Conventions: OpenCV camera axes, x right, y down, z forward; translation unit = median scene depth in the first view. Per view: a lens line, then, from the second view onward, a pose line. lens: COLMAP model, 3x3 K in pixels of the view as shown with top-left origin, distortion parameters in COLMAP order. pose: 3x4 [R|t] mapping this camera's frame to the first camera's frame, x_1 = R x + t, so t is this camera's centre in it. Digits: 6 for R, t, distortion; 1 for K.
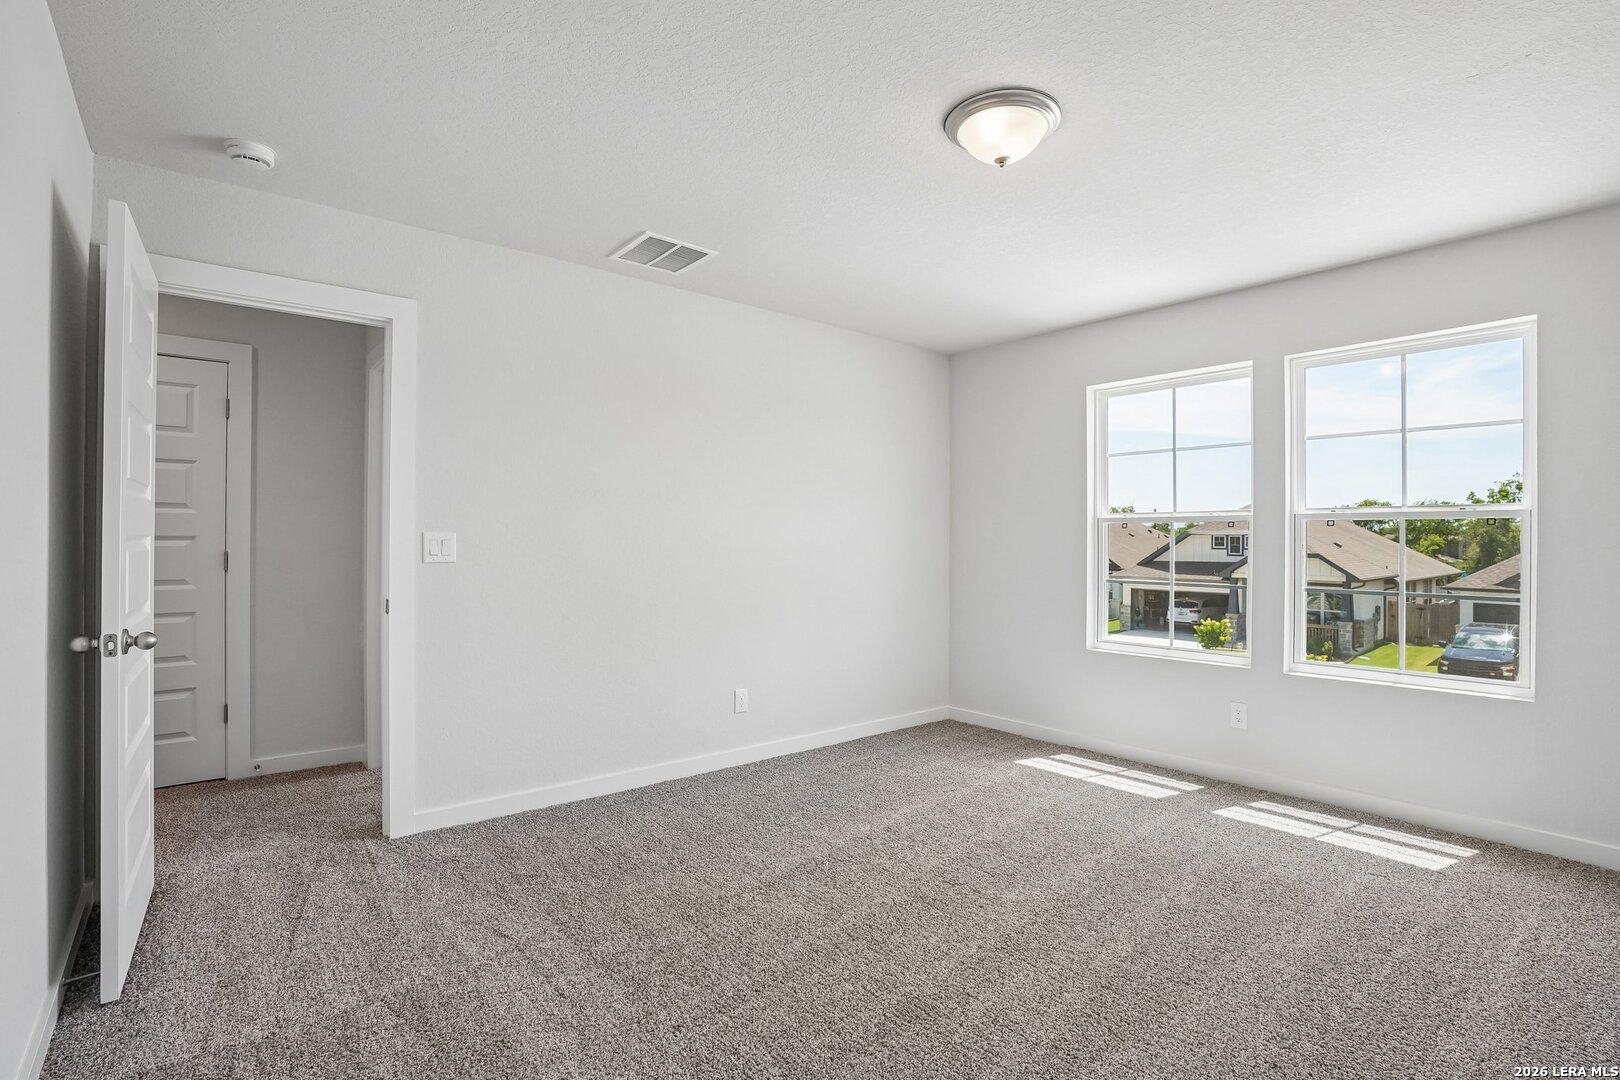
lens RADIAL K [[761.3, 0, 808.7], [0, 761.3, 539.0], [0, 0, 1]] dist [-0.054540, 0.015826]
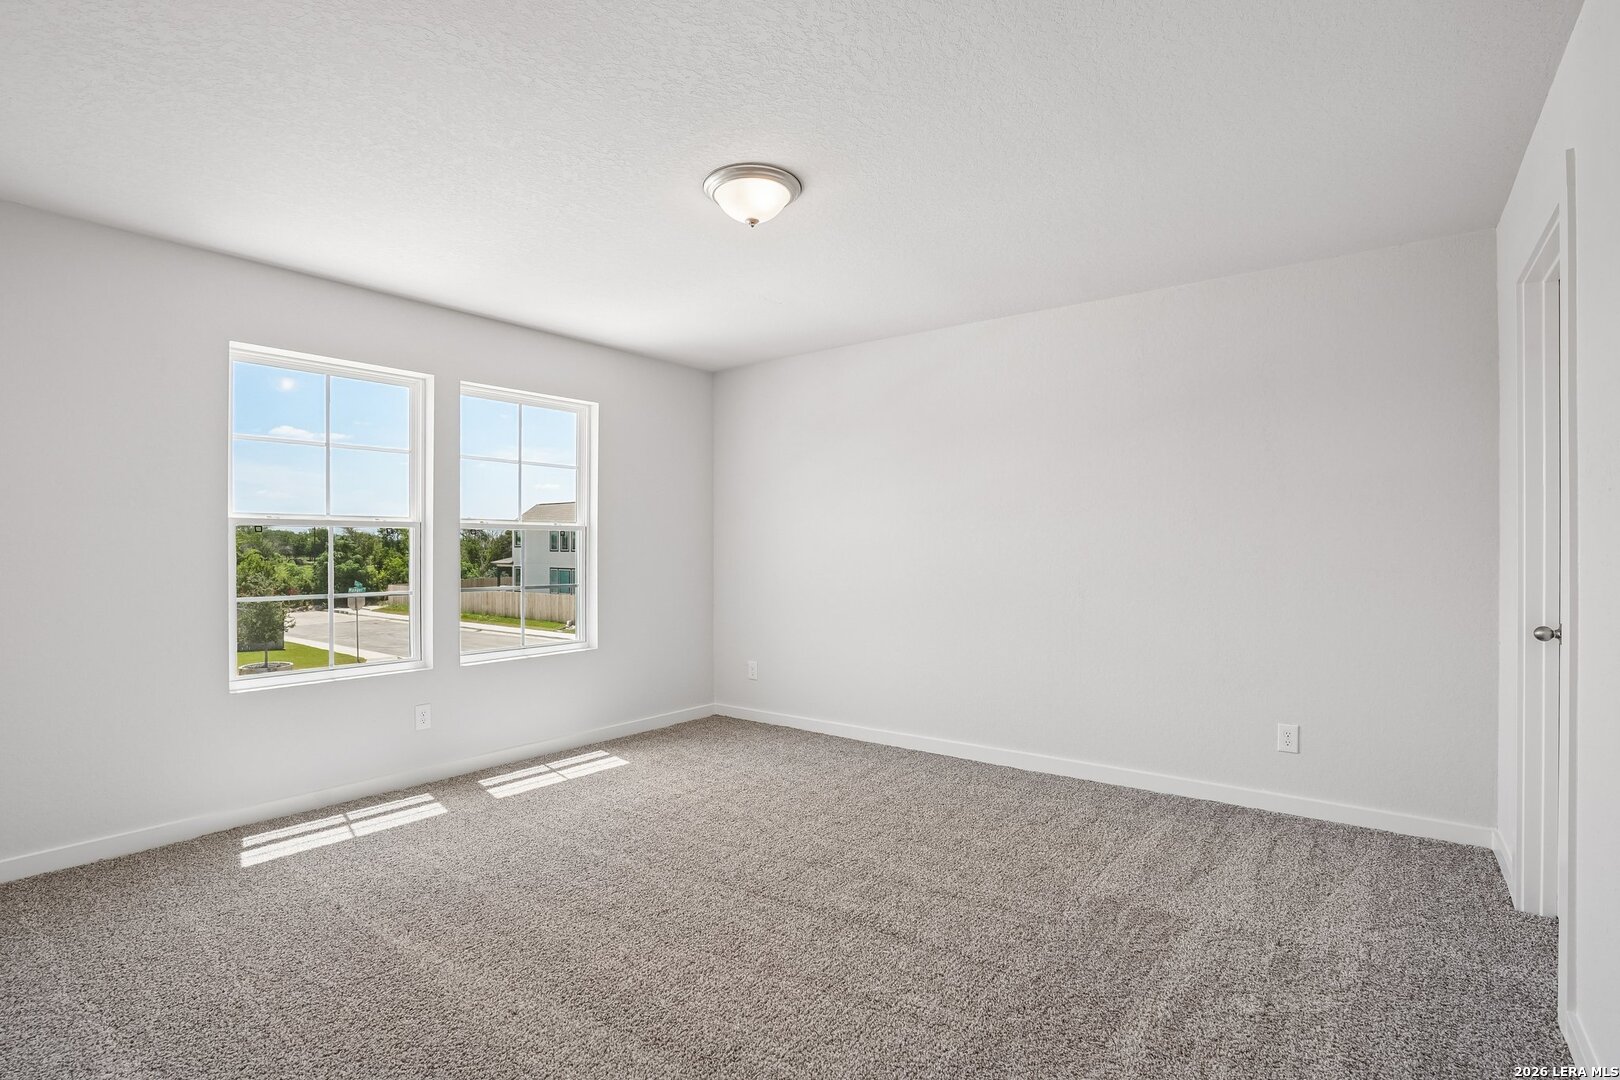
lens RADIAL K [[761.3, 0, 847.6], [0, 761.3, 544.0], [0, 0, 1]] dist [-0.054540, 0.015826]
pose [[-0.243114, 0.001329, 0.969997, -0.589086], [-0.000958, 0.999998, -0.001610, -0.000906], [-0.969997, -0.001320, -0.243112, 0.713211]]
